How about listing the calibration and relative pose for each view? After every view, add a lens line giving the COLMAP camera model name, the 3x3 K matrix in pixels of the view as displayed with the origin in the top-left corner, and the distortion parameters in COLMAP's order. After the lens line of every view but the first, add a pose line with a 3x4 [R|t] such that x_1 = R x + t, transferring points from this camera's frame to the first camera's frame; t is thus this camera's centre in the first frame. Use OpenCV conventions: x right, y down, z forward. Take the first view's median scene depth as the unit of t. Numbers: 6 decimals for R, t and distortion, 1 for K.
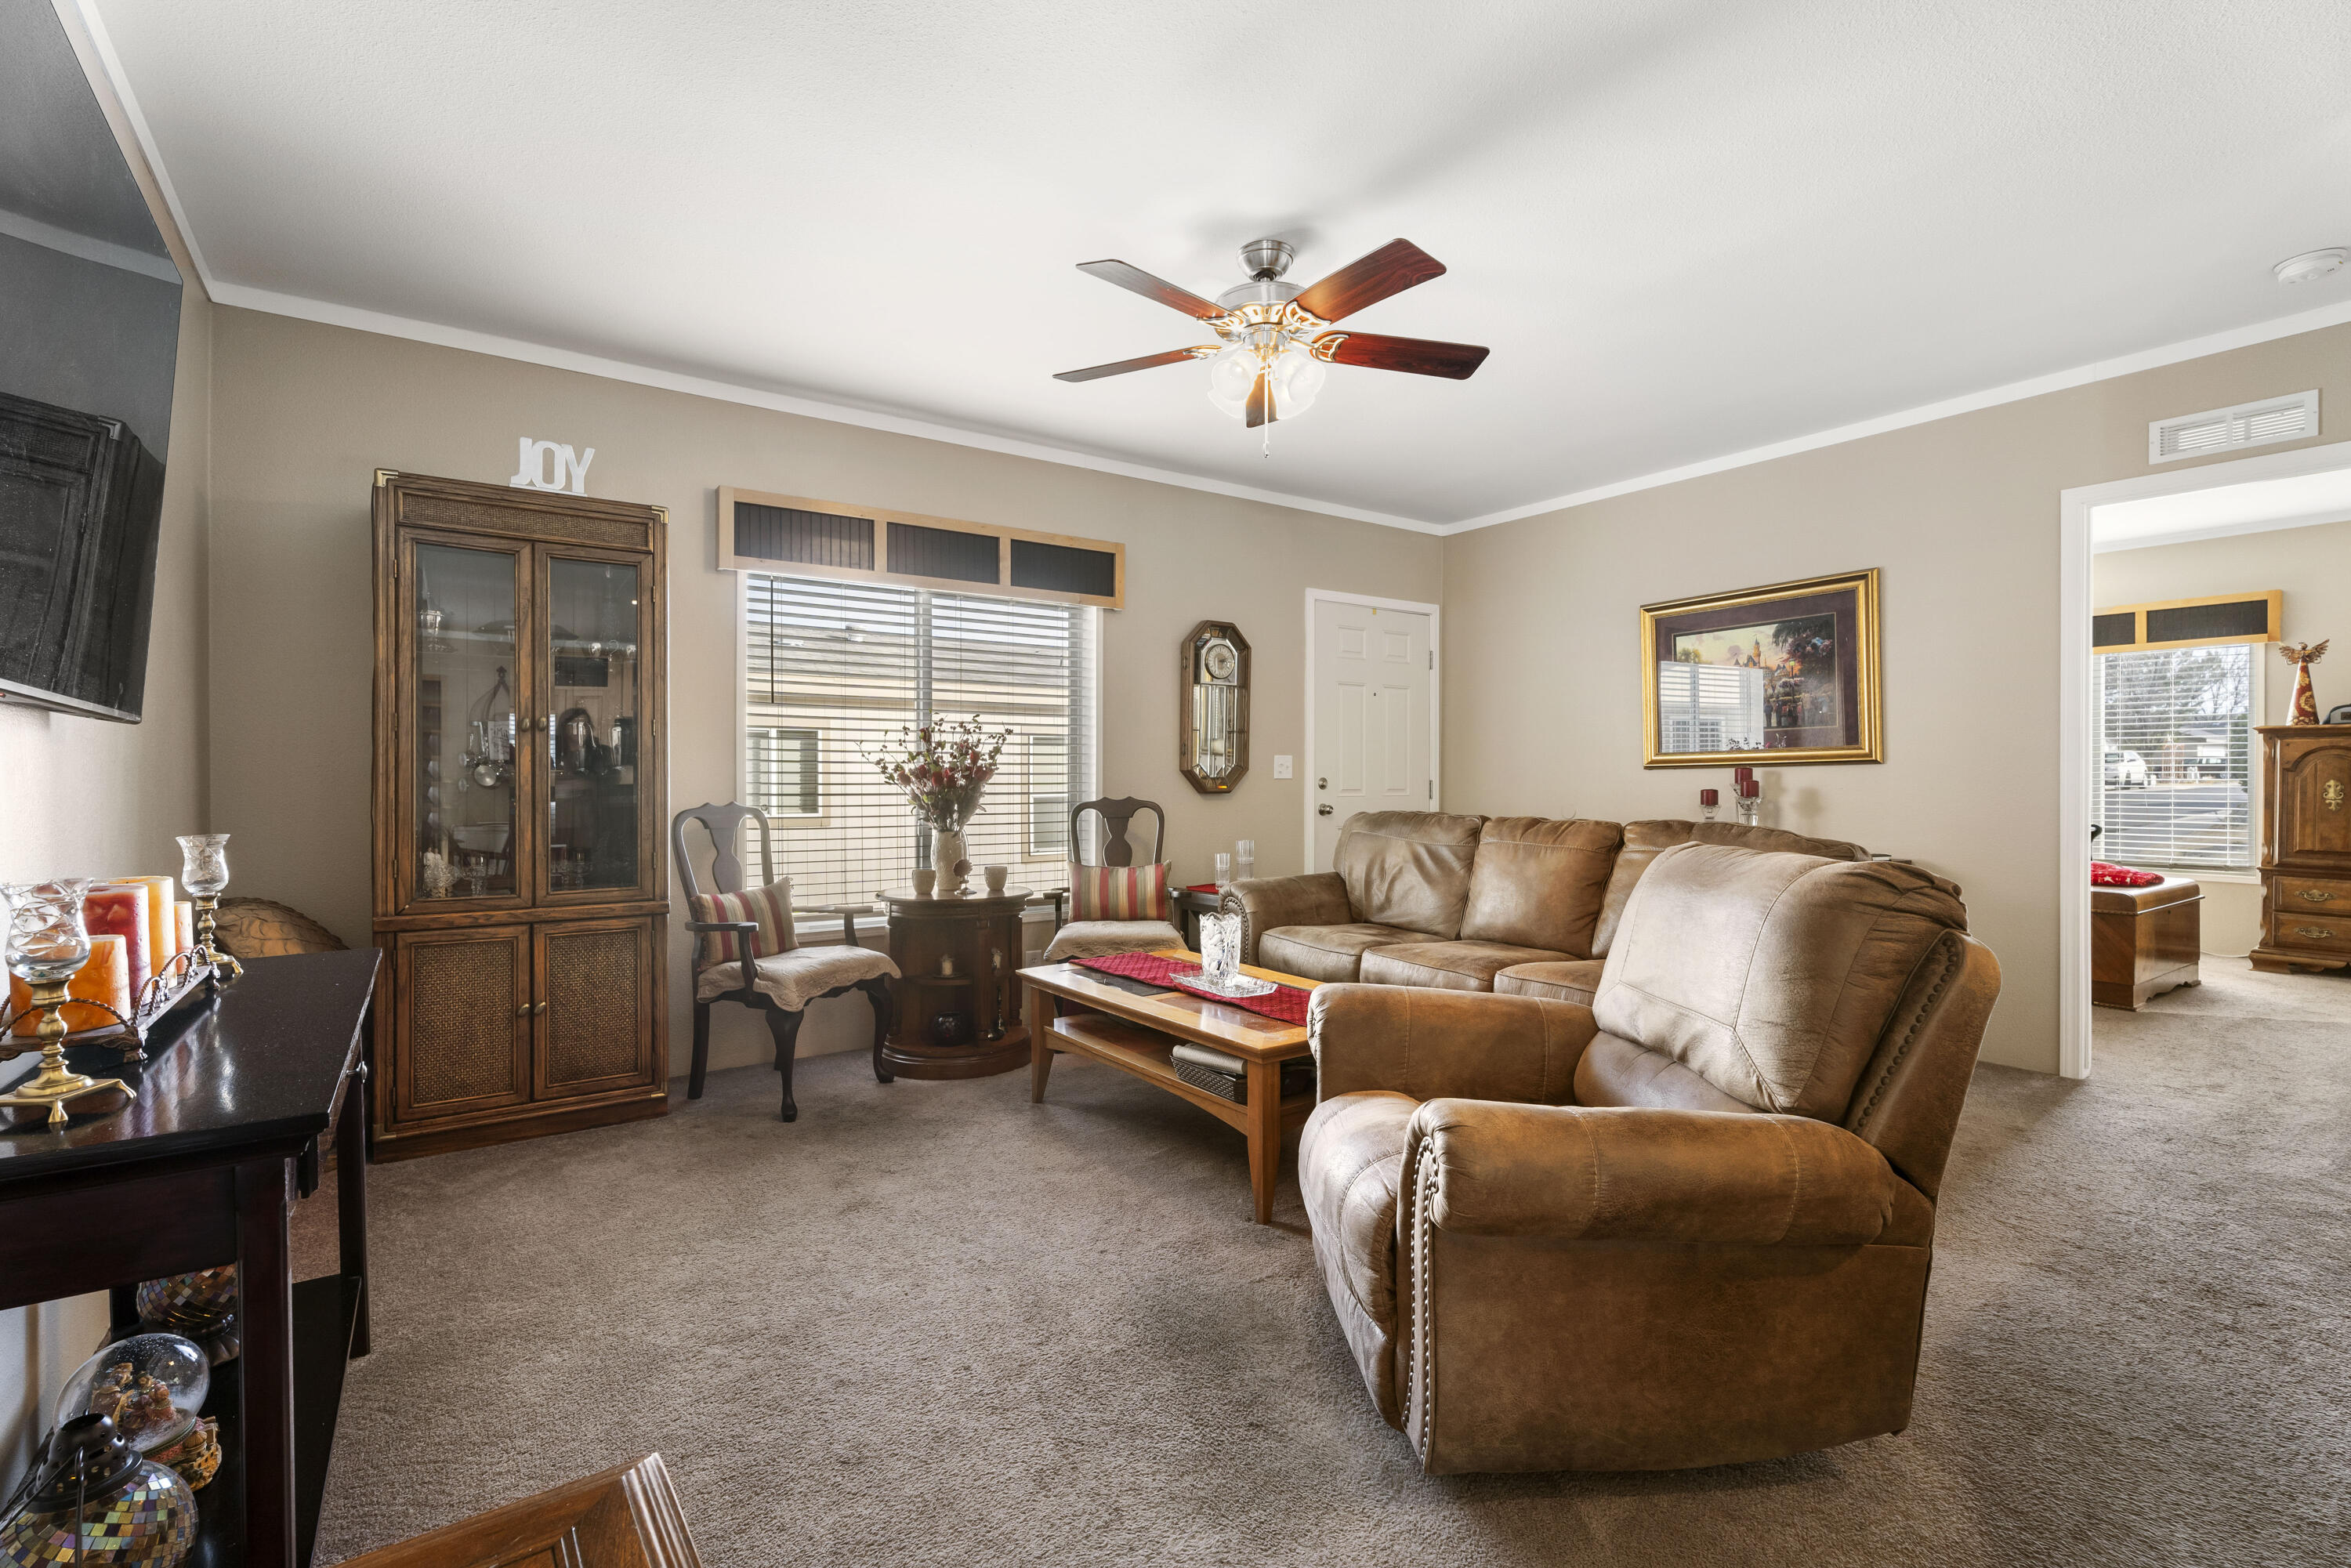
lens RADIAL K [[1071.4, 0, 1182.3], [0, 1071.4, 781.5], [0, 0, 1]] dist [0.002963, 0.001307]
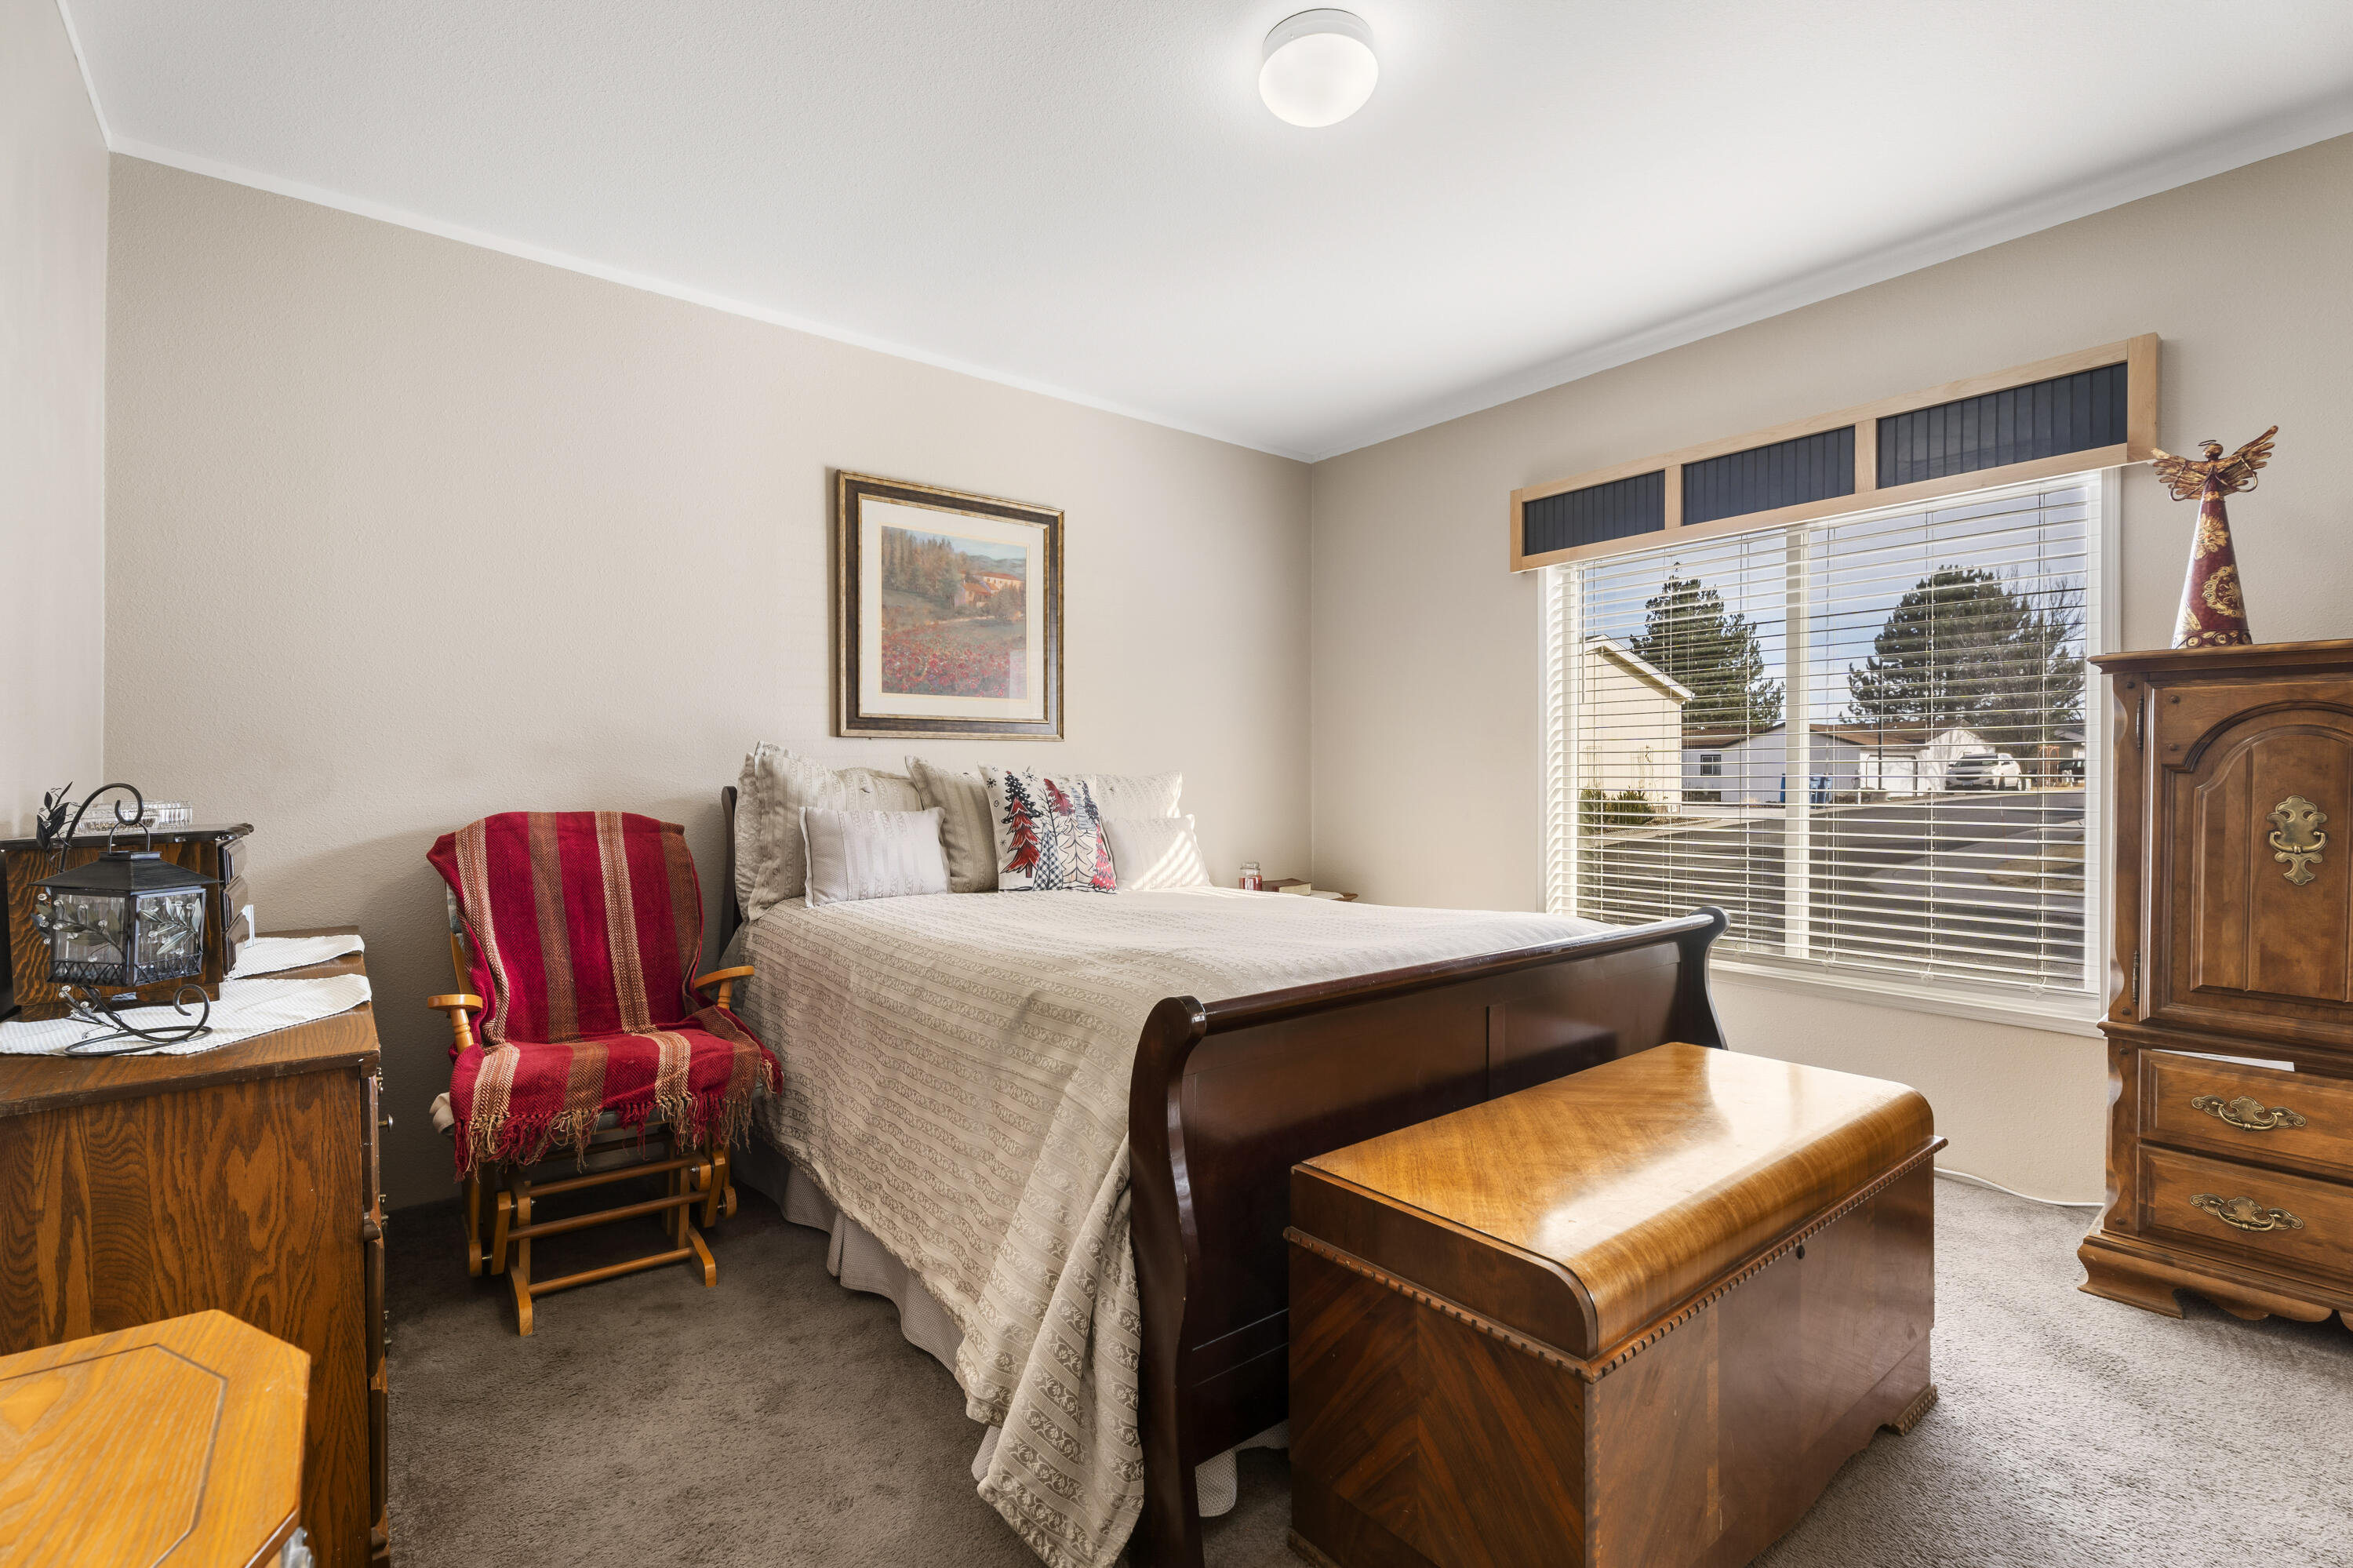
lens RADIAL K [[1072.4, 0, 1170.6], [0, 1072.4, 789.8], [0, 0, 1]] dist [0.002963, 0.001307]
pose [[0.998236, -0.001480, 0.059359, 0.651678], [0.001192, 0.999987, 0.004889, -0.005431], [-0.059365, -0.004809, 0.998225, 0.642649]]
